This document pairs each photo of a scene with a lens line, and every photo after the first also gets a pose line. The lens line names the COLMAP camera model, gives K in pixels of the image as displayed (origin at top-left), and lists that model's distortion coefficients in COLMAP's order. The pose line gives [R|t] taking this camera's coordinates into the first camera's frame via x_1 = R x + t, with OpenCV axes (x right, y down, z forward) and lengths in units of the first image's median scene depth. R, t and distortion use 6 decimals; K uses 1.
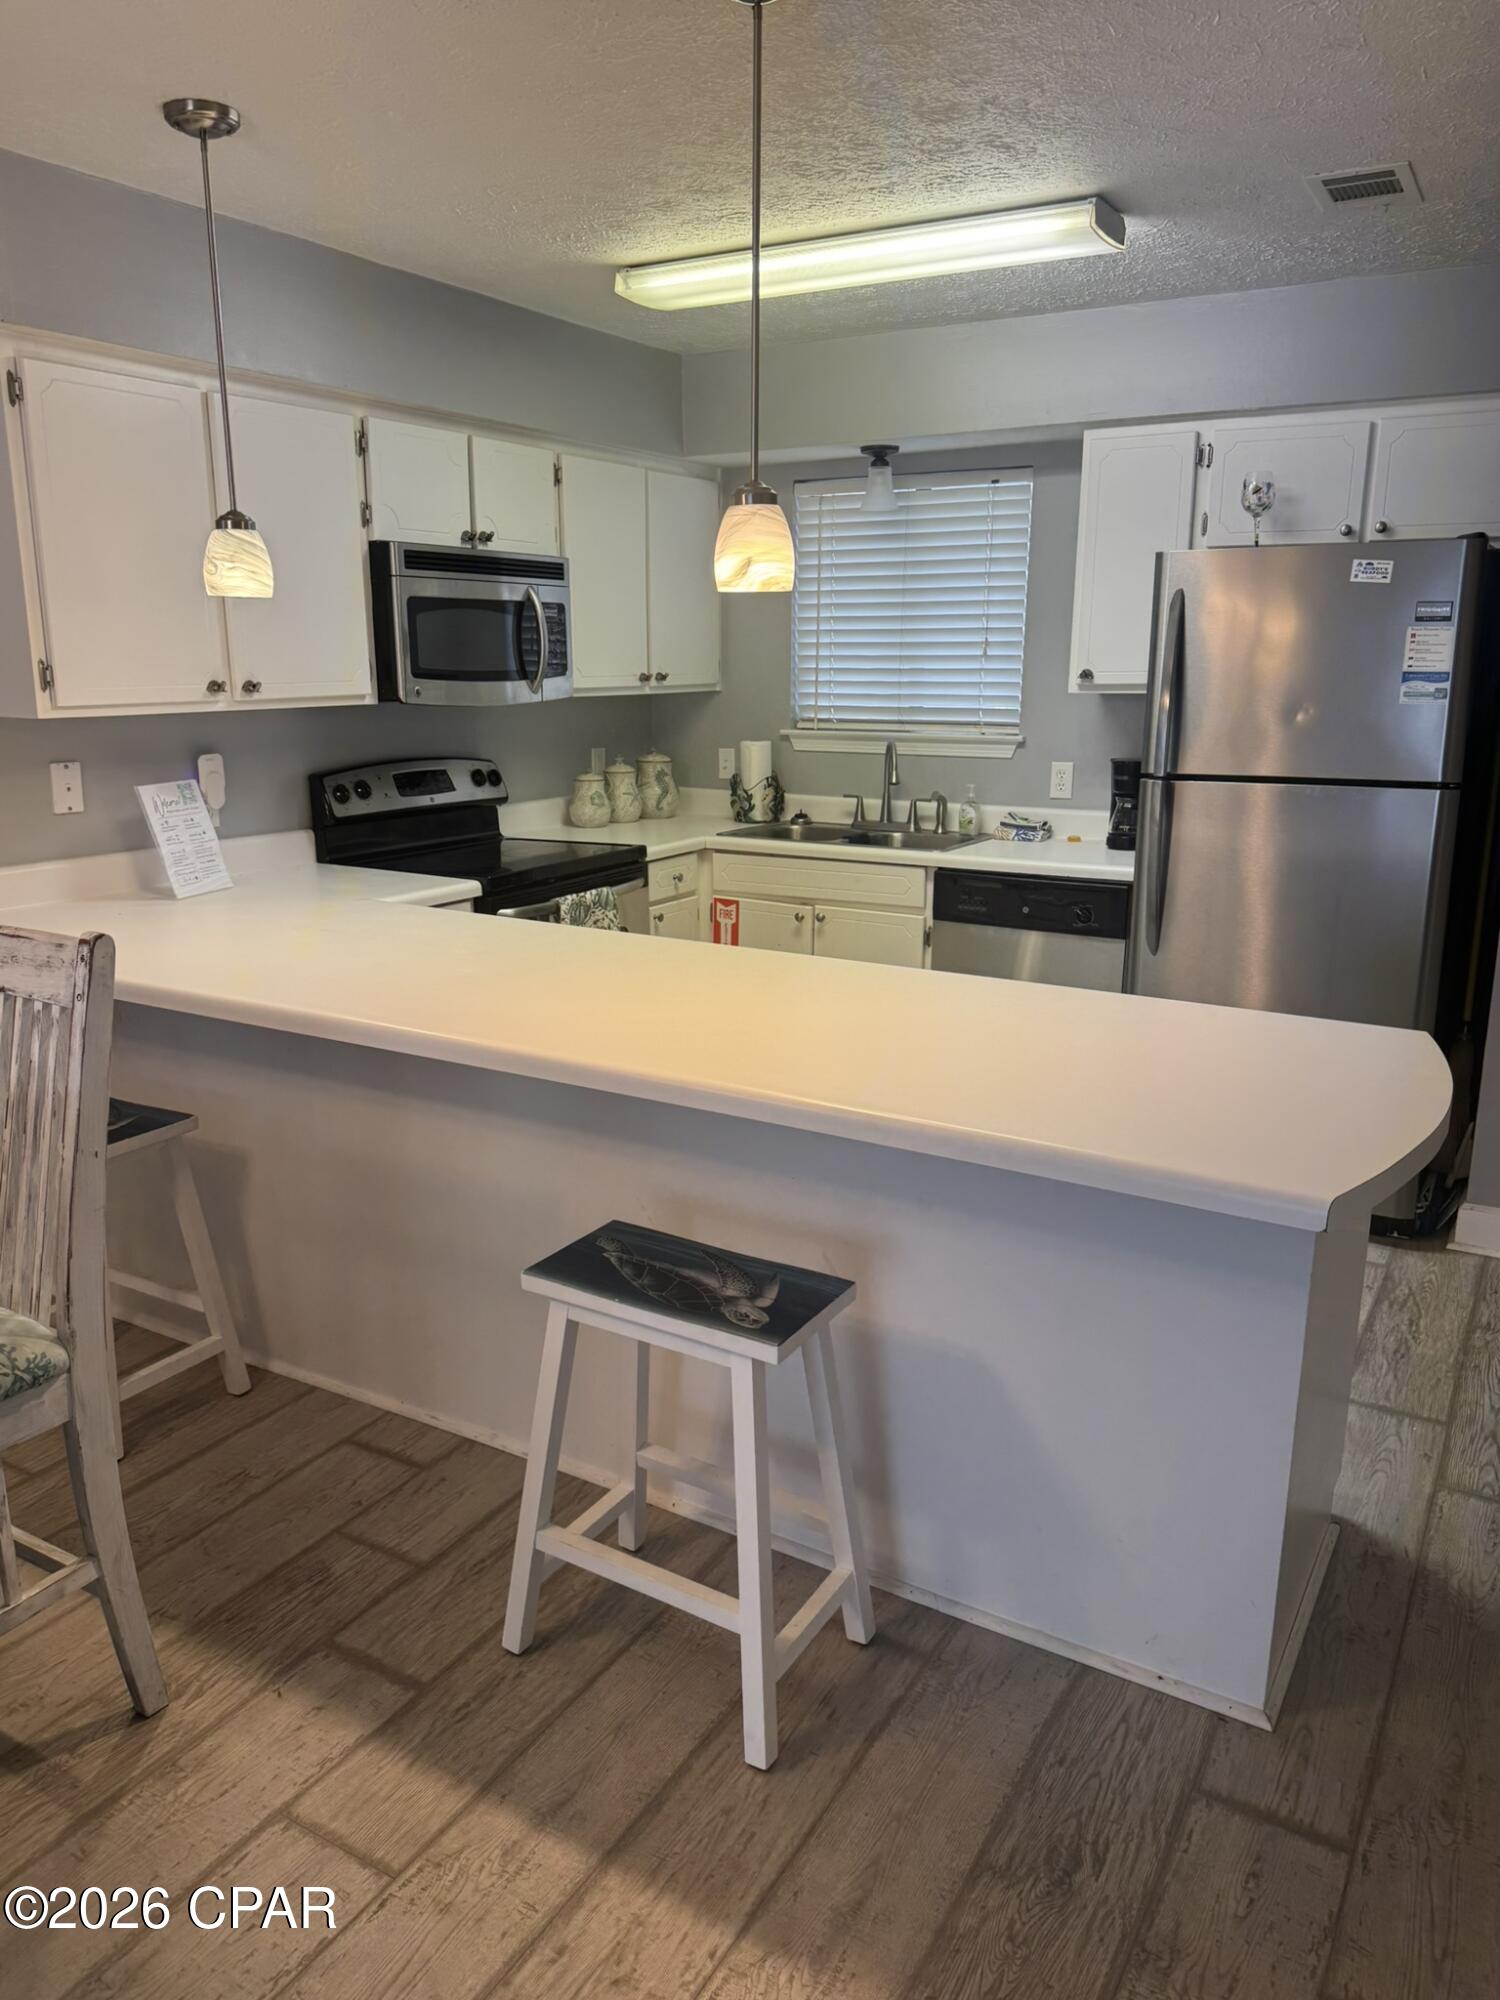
lens RADIAL K [[1450.8, 0, 755.5], [0, 1450.8, 1016.0], [0, 0, 1]] dist [0.057282, -0.049710]
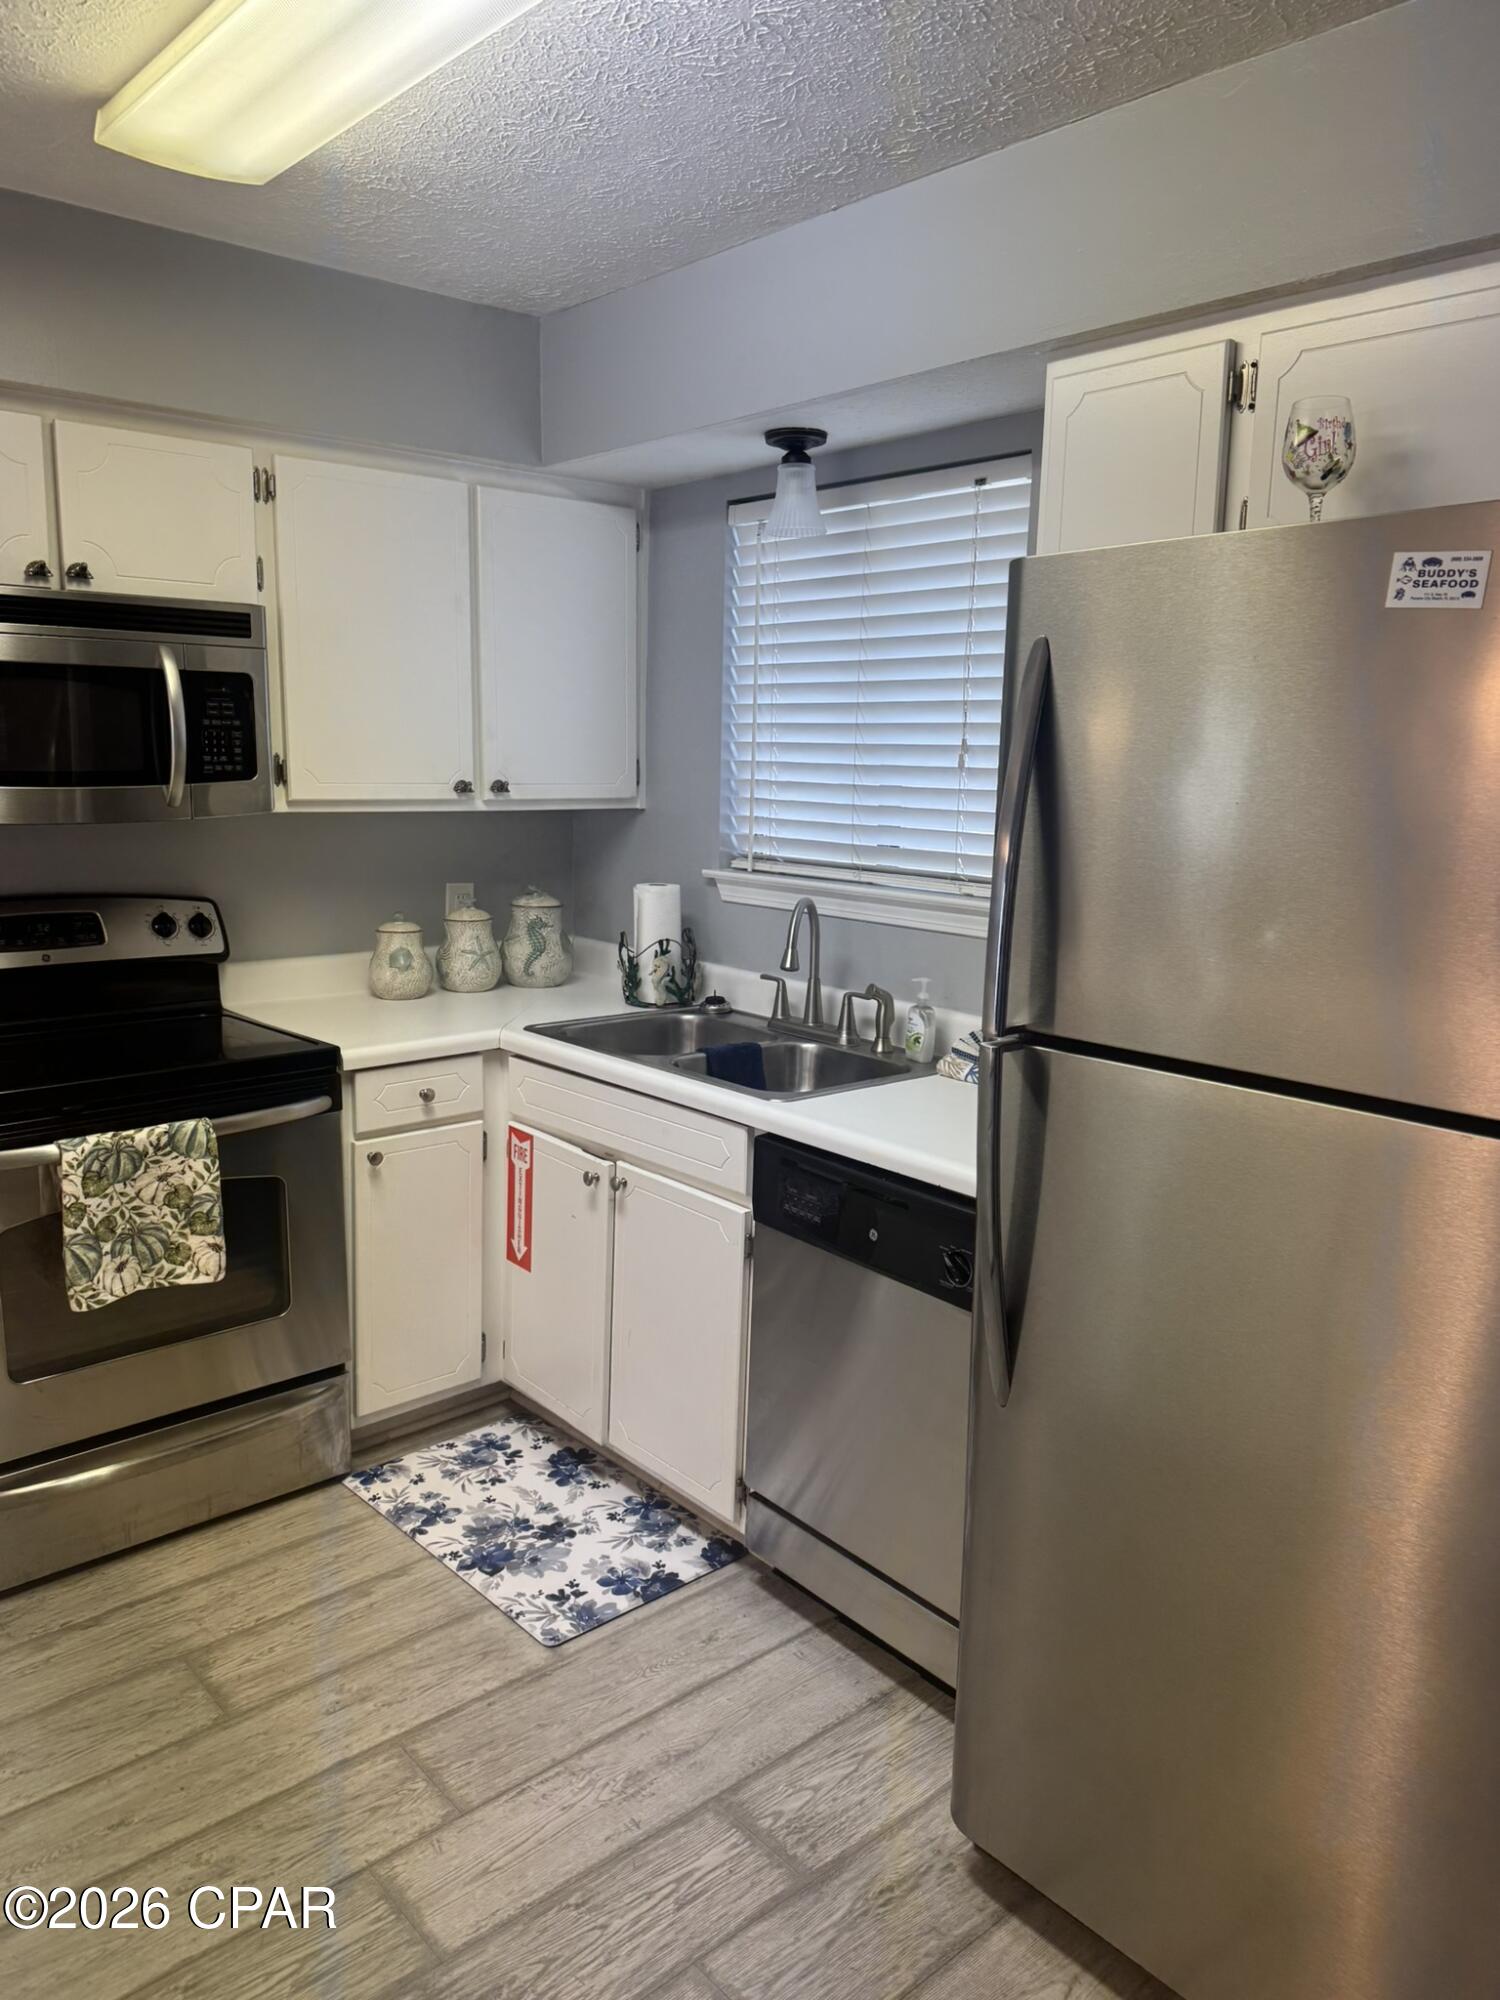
lens RADIAL K [[1450.8, 0, 743.3], [0, 1450.8, 989.2], [0, 0, 1]] dist [0.057282, -0.049710]
pose [[0.947481, 0.068469, -0.312398, 0.269457], [-0.094604, 0.993102, -0.069265, -0.107536], [0.305501, 0.095181, 0.947423, 0.418791]]
